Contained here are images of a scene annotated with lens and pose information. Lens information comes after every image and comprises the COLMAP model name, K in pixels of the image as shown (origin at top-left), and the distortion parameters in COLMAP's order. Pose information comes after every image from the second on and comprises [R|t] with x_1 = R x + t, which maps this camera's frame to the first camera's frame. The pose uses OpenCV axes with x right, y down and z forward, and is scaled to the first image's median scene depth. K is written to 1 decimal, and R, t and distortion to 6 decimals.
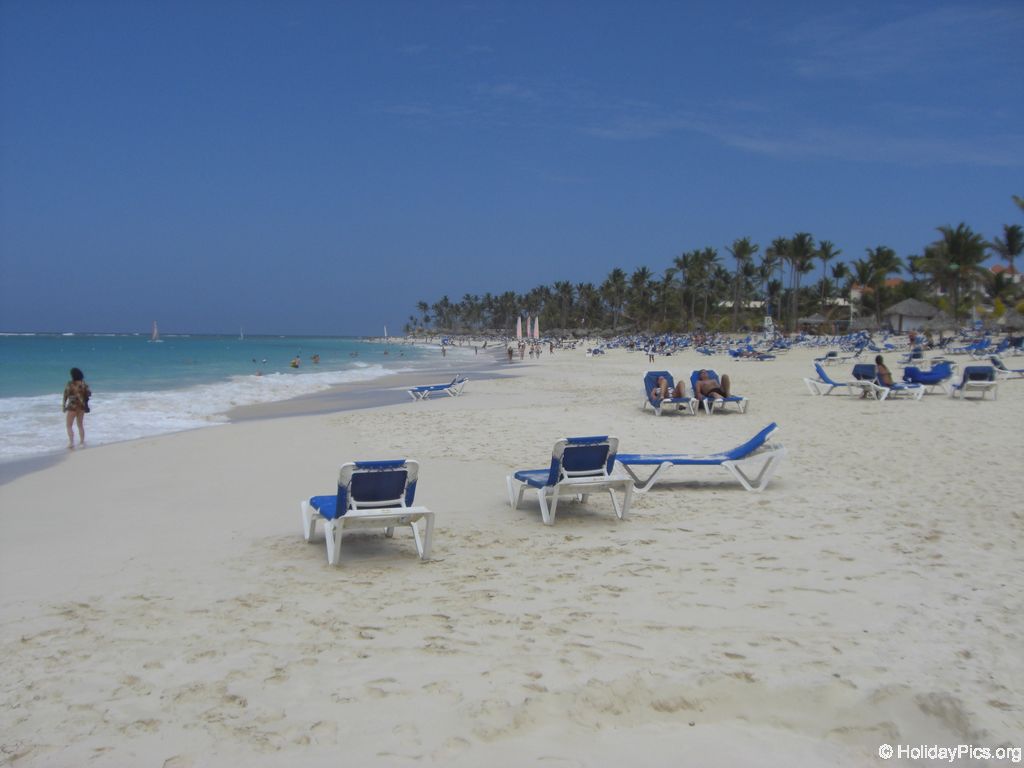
lens RADIAL K [[1123.1, 0, 514.5], [0, 1123.1, 353.4], [0, 0, 1]] dist [-0.244882, 0.311978]
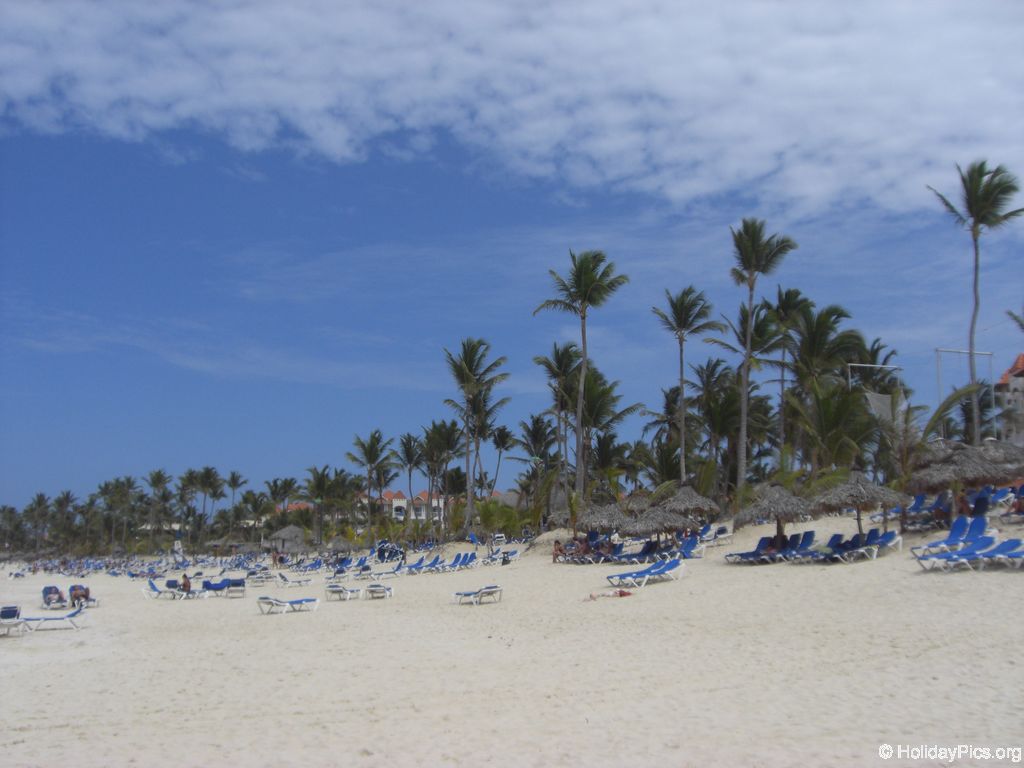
lens RADIAL K [[1123.1, 0, 514.5], [0, 1123.1, 353.4], [0, 0, 1]] dist [-0.244882, 0.311978]
pose [[0.878071, 0.053449, 0.475535, -0.005824], [0.040571, 0.981849, -0.185272, -0.000042], [-0.476807, 0.181975, 0.859965, -0.085845]]
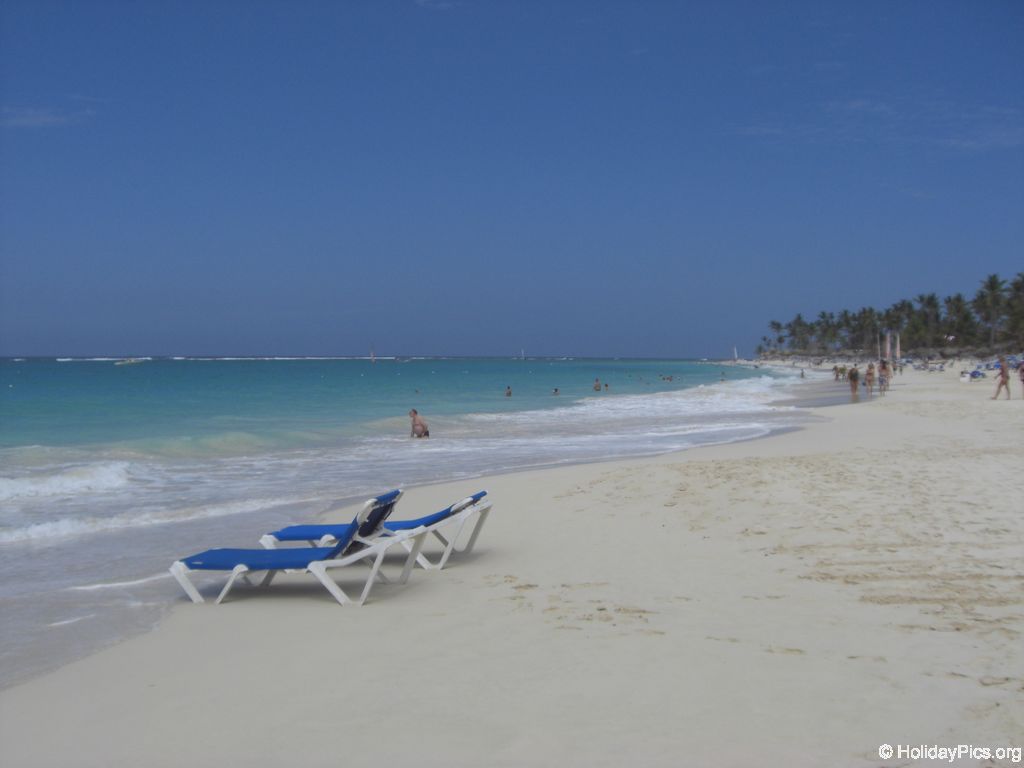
lens RADIAL K [[1123.1, 0, 514.5], [0, 1123.1, 353.4], [0, 0, 1]] dist [-0.244882, 0.311978]
pose [[0.949390, -0.008722, -0.313977, 0.004084], [0.002321, 0.999782, -0.020754, -0.000748], [0.314090, 0.018975, 0.949204, 0.107491]]
